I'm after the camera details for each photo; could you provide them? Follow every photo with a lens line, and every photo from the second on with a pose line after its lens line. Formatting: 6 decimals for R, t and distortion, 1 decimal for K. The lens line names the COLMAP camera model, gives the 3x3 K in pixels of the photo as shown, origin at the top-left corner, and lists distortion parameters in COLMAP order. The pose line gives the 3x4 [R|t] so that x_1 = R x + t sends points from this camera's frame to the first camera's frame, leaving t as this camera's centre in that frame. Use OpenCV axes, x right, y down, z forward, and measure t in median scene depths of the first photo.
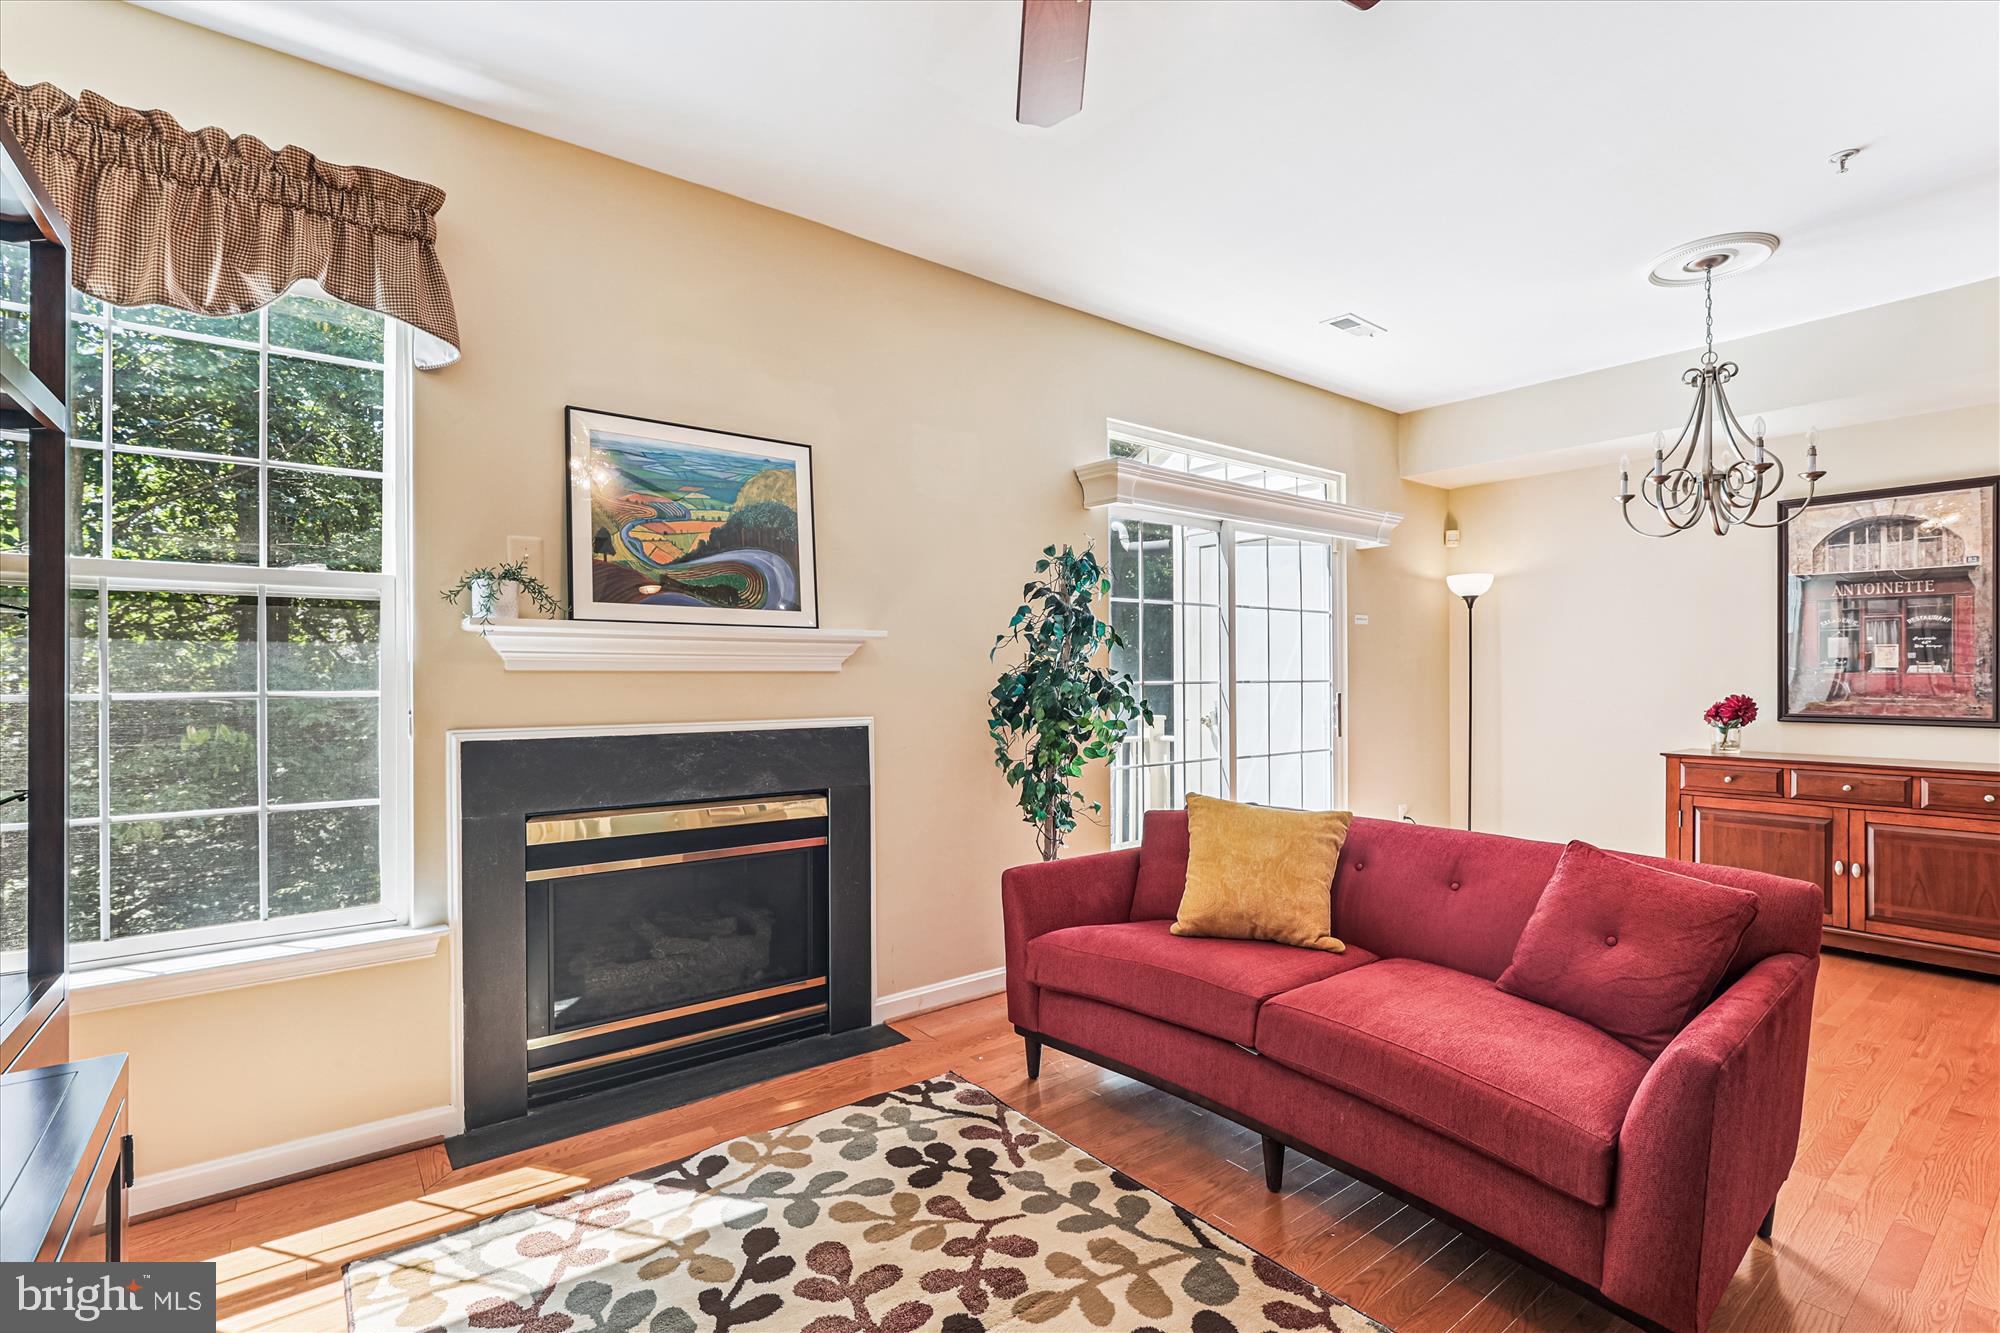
lens RADIAL K [[929.2, 0, 1017.9], [0, 929.2, 677.5], [0, 0, 1]] dist [-0.021773, 0.006965]
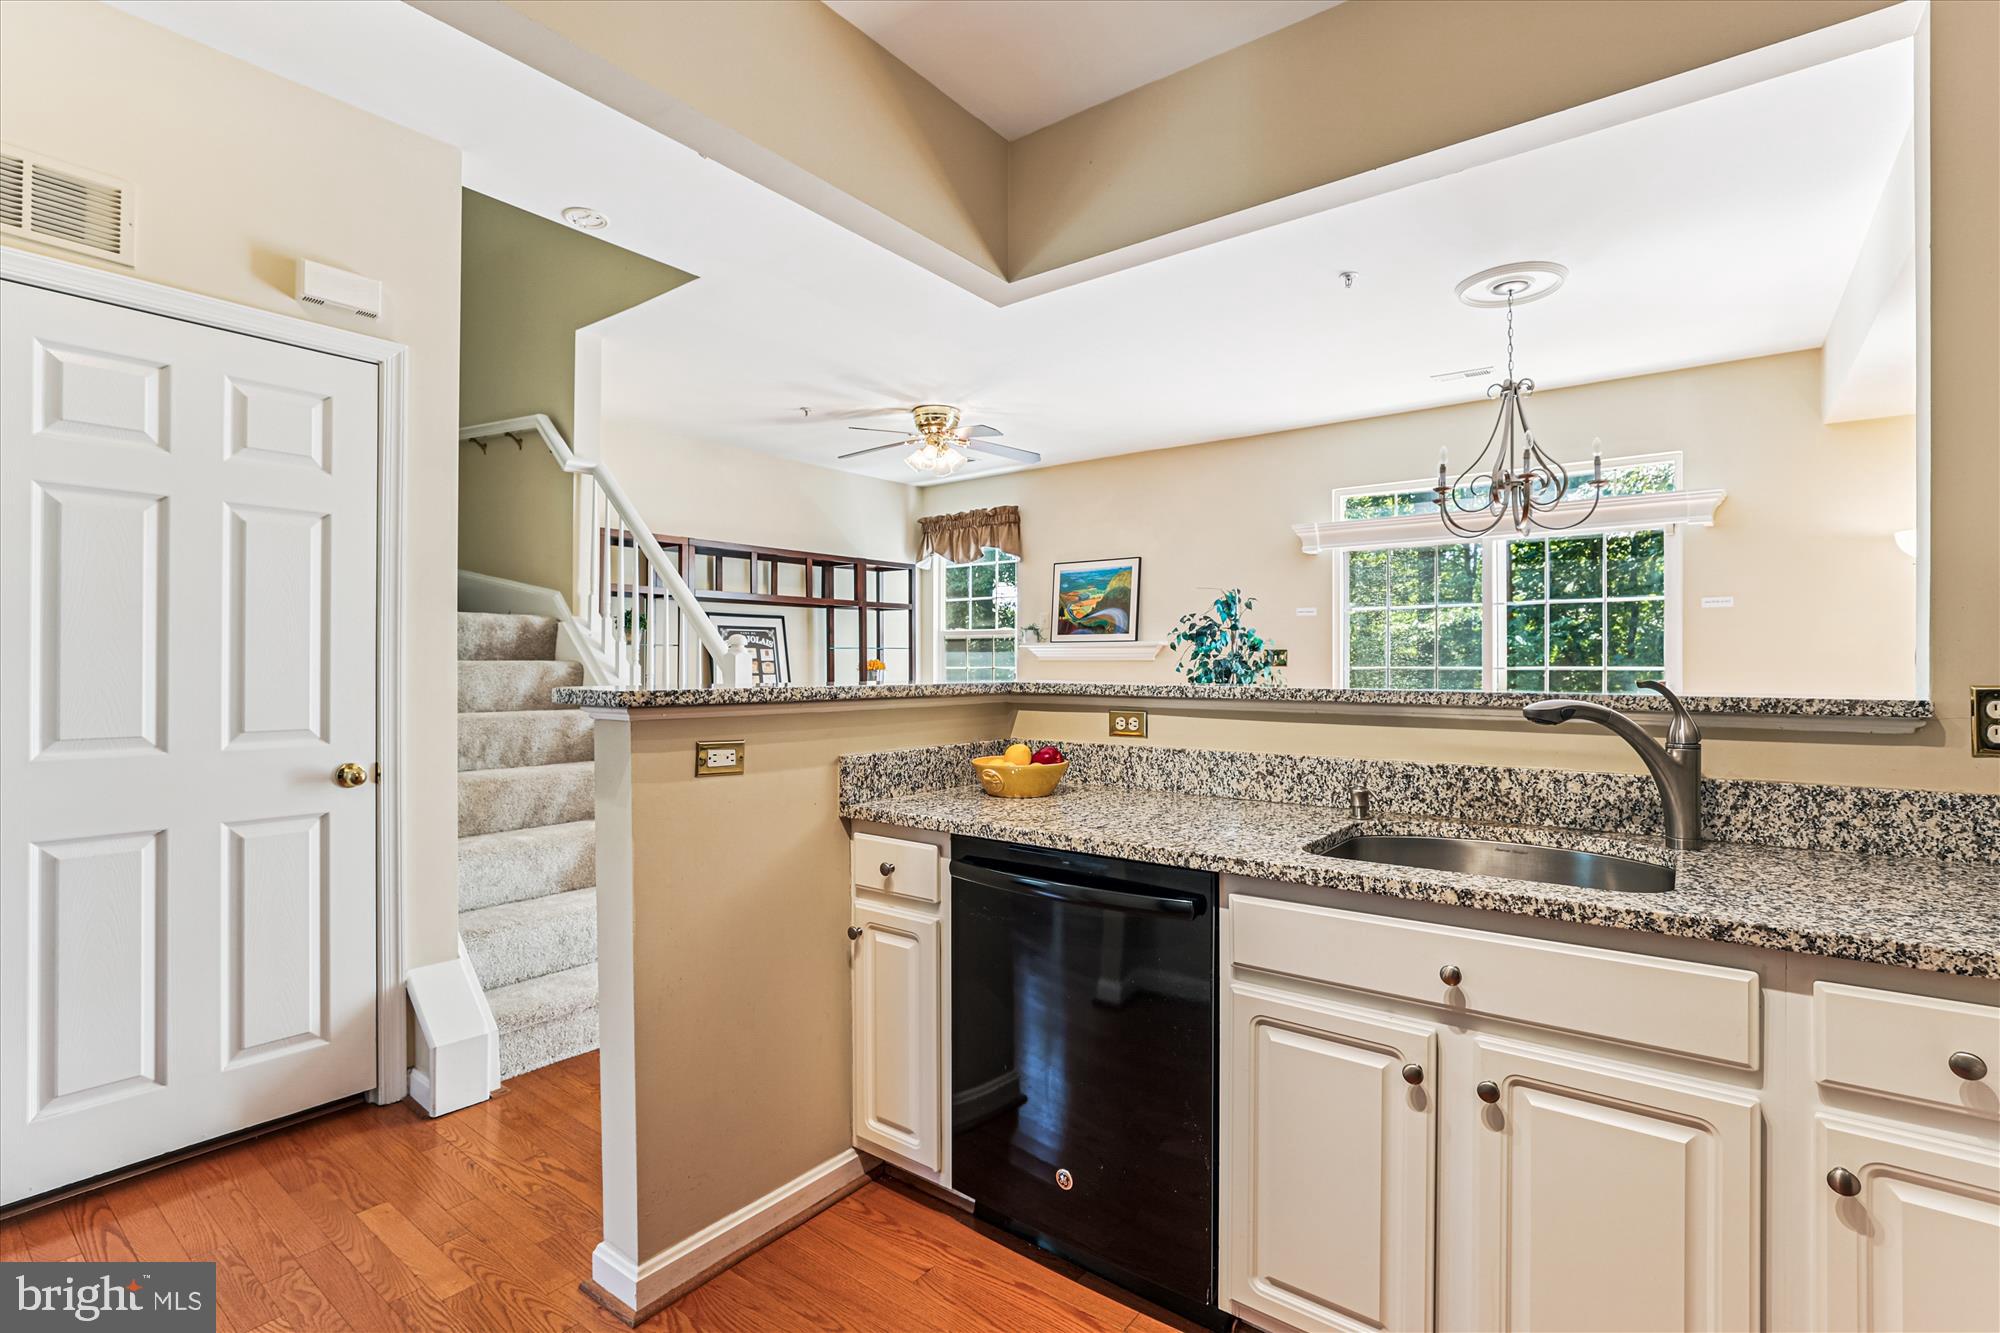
lens RADIAL K [[929.2, 0, 1013.3], [0, 929.2, 661.1], [0, 0, 1]] dist [-0.021773, 0.006965]
pose [[0.252992, 0.004219, -0.967459, 1.770886], [0.001863, 0.999987, 0.004848, -0.015943], [0.967466, -0.003029, 0.252981, 0.155509]]
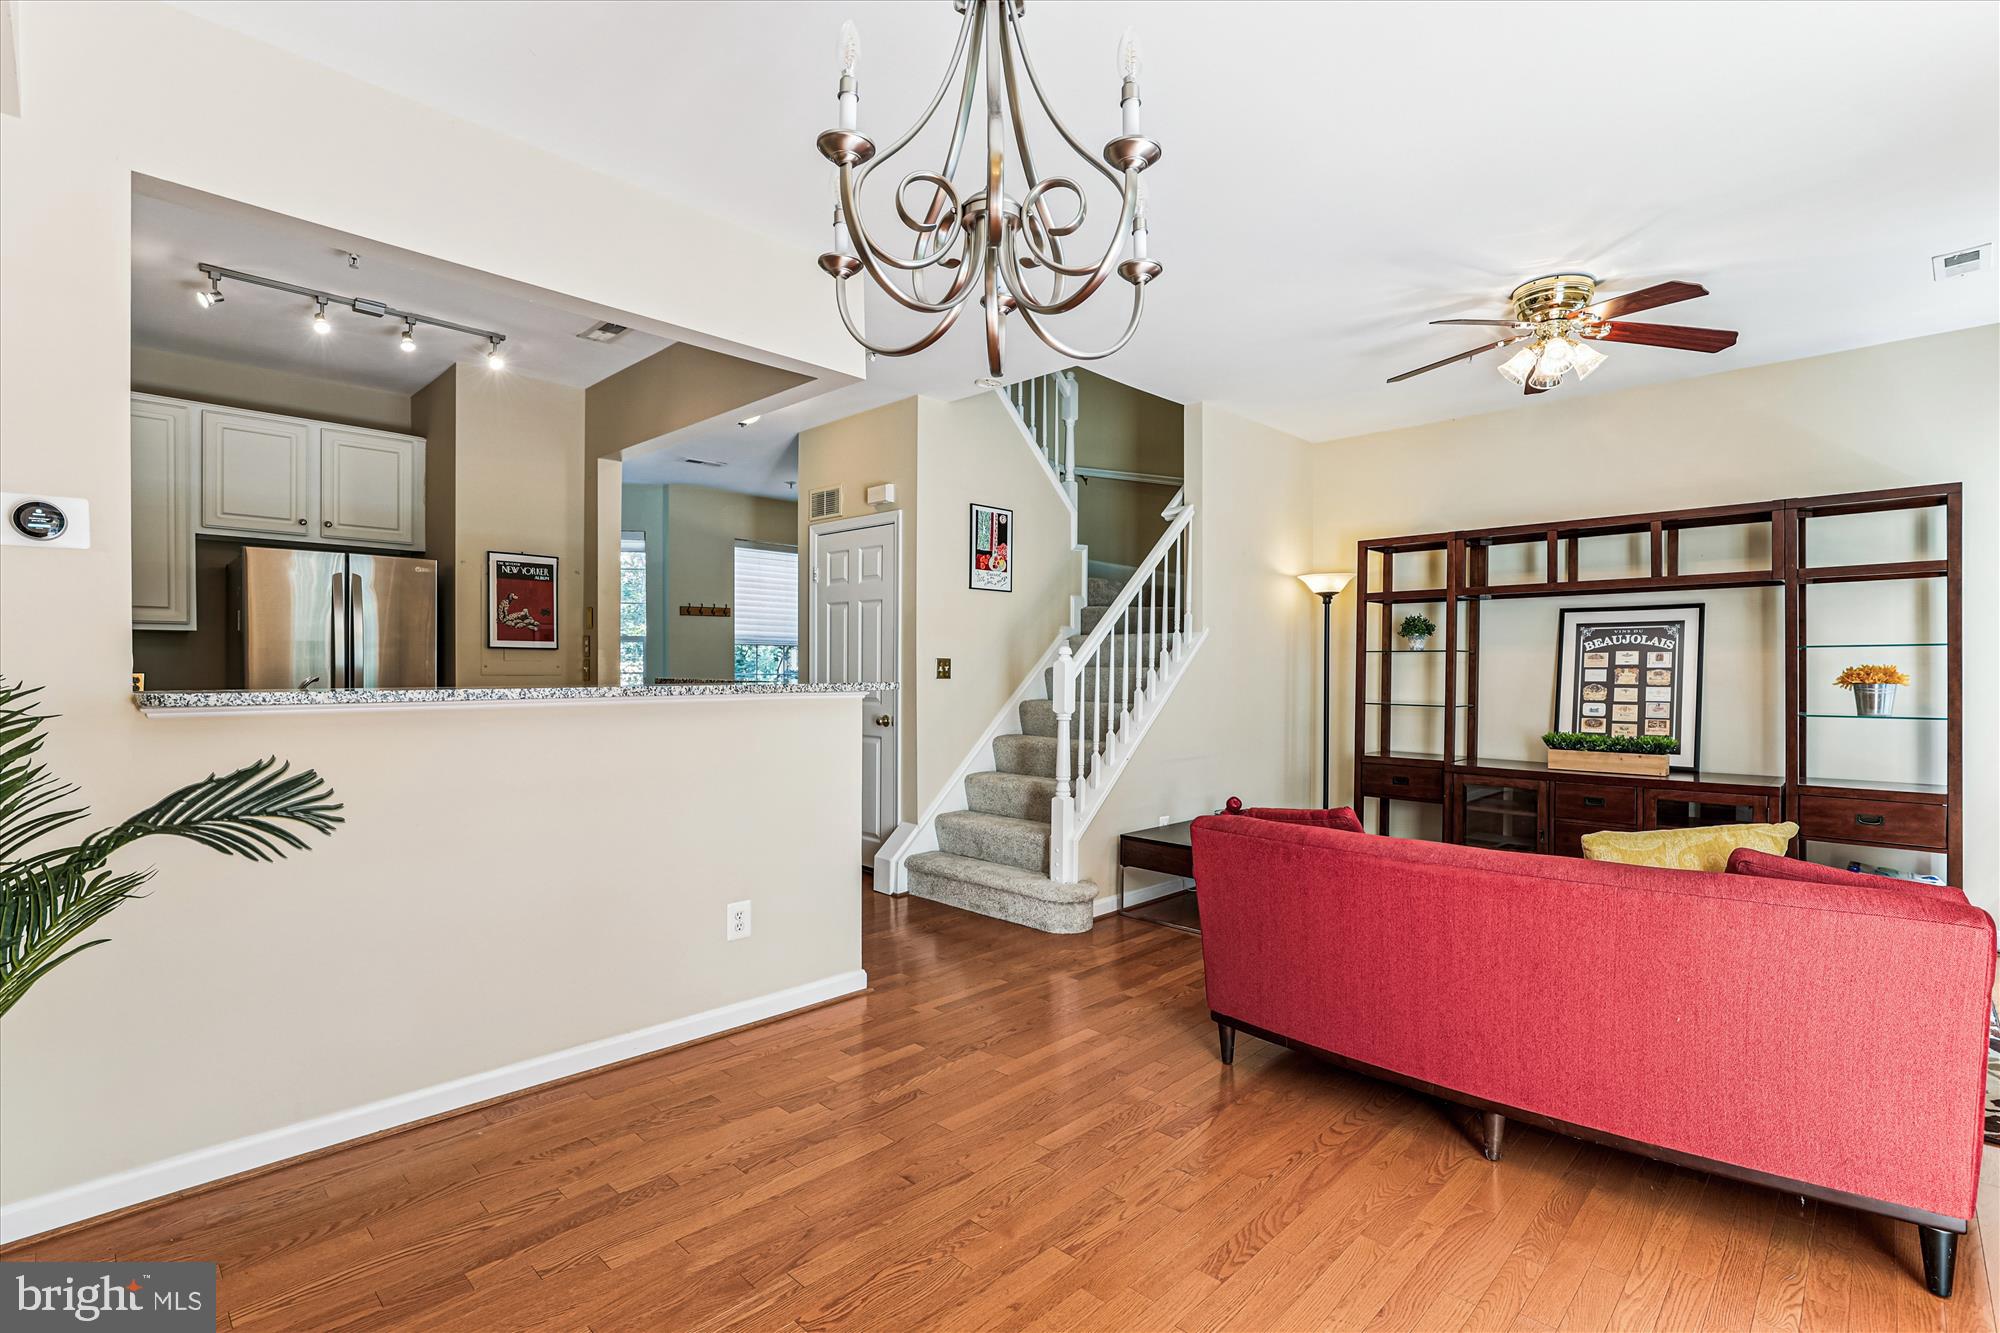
lens RADIAL K [[929.2, 0, 1006.2], [0, 929.2, 682.5], [0, 0, 1]] dist [-0.021773, 0.006965]
pose [[-0.991979, 0.004731, -0.126311, 0.856284], [0.003338, 0.999931, 0.011245, -0.003719], [0.126356, 0.010734, -0.991927, 1.518702]]
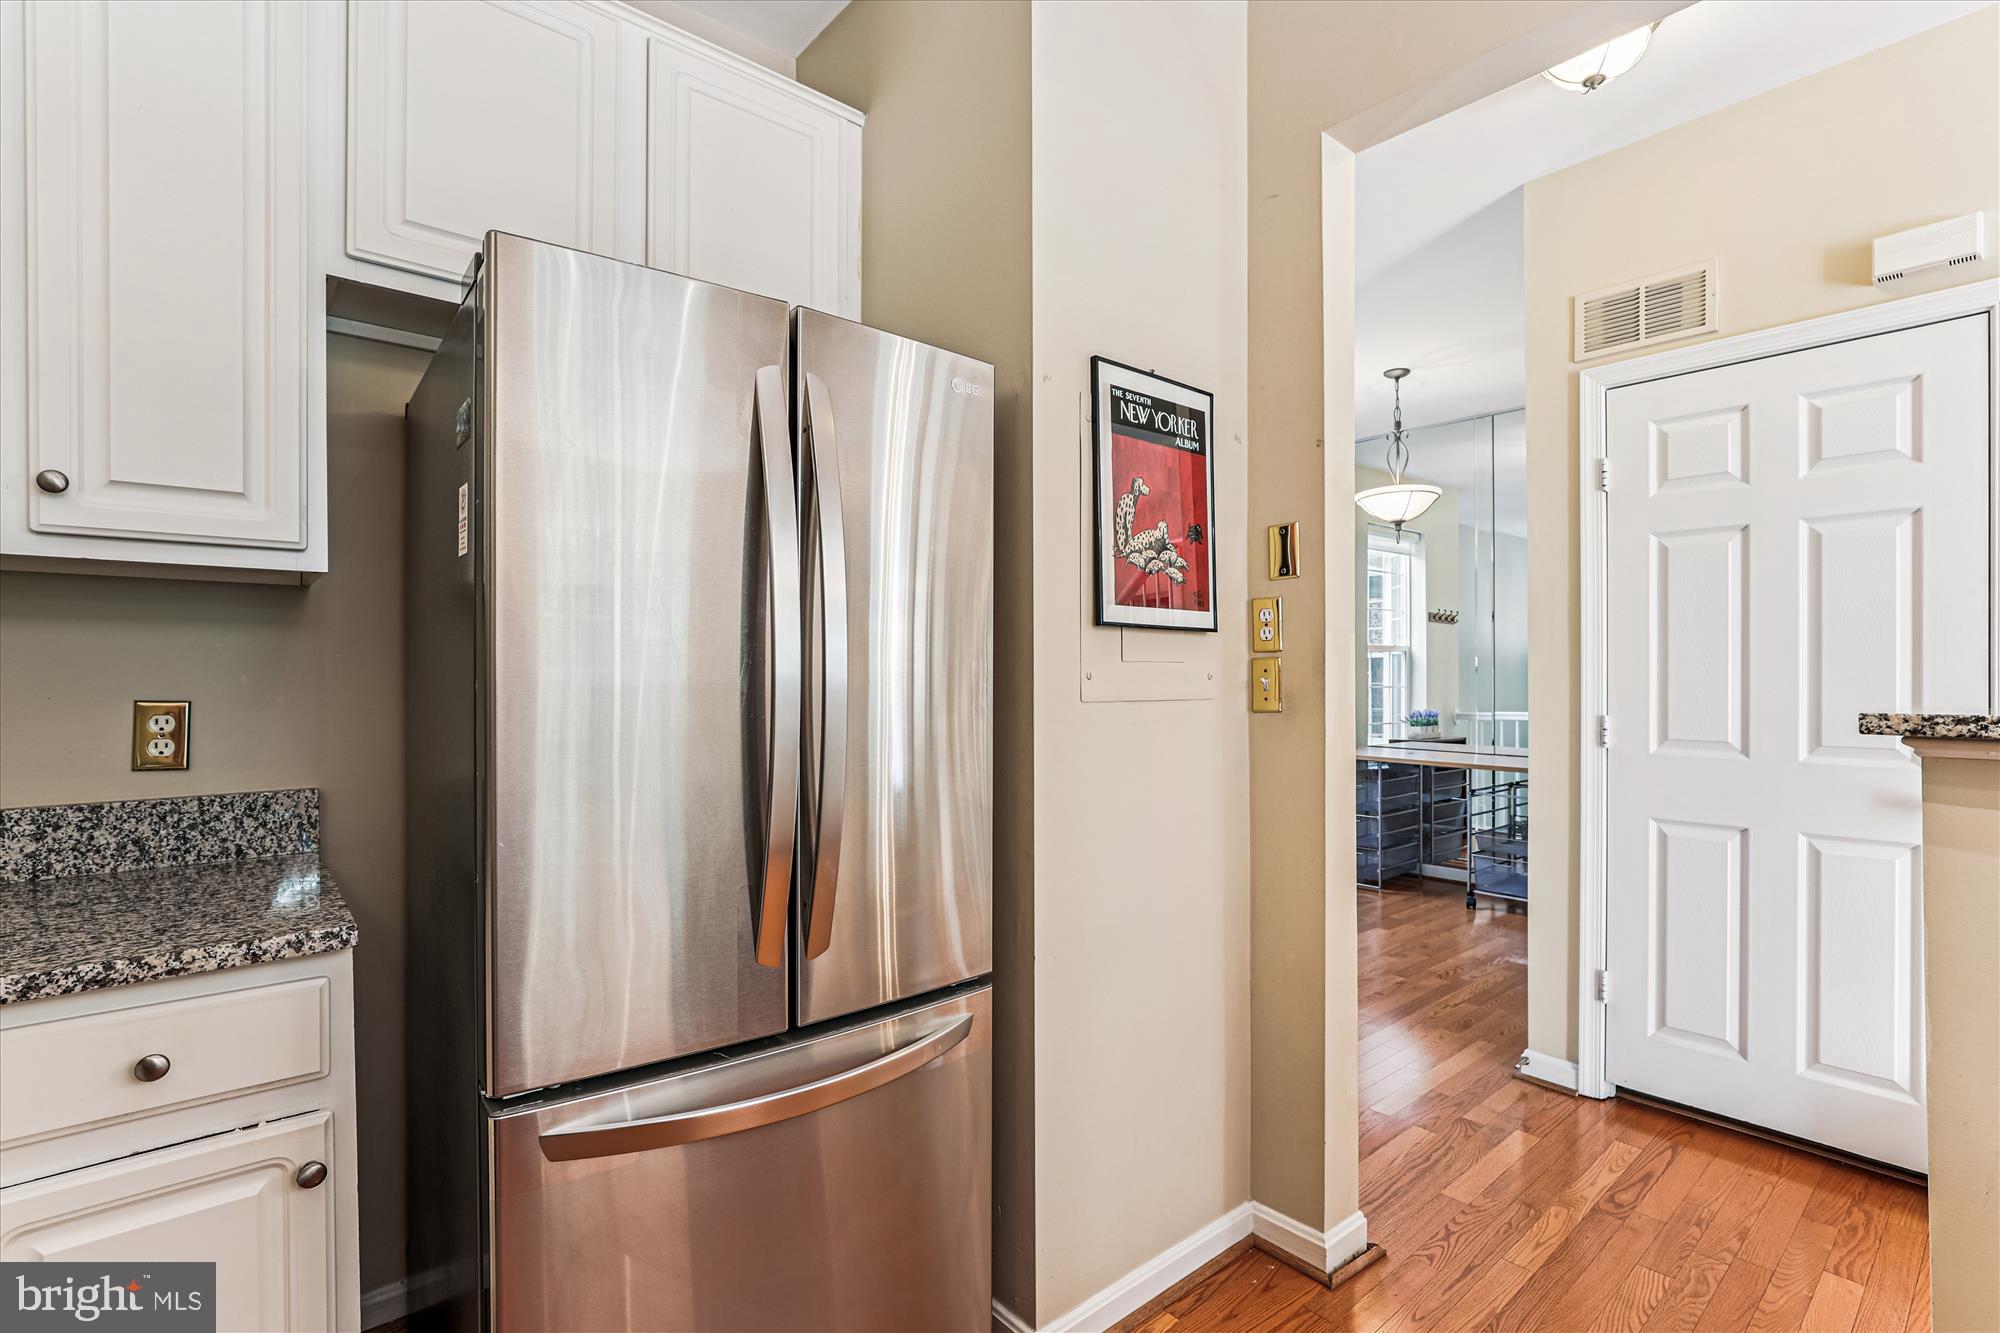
lens RADIAL K [[929.2, 0, 1007.9], [0, 929.2, 676.4], [0, 0, 1]] dist [-0.021773, 0.006965]
pose [[-0.998978, 0.009625, -0.044161, 1.584999], [0.009937, 0.999927, -0.006855, -0.013336], [0.044092, -0.007286, -0.999001, 0.447441]]
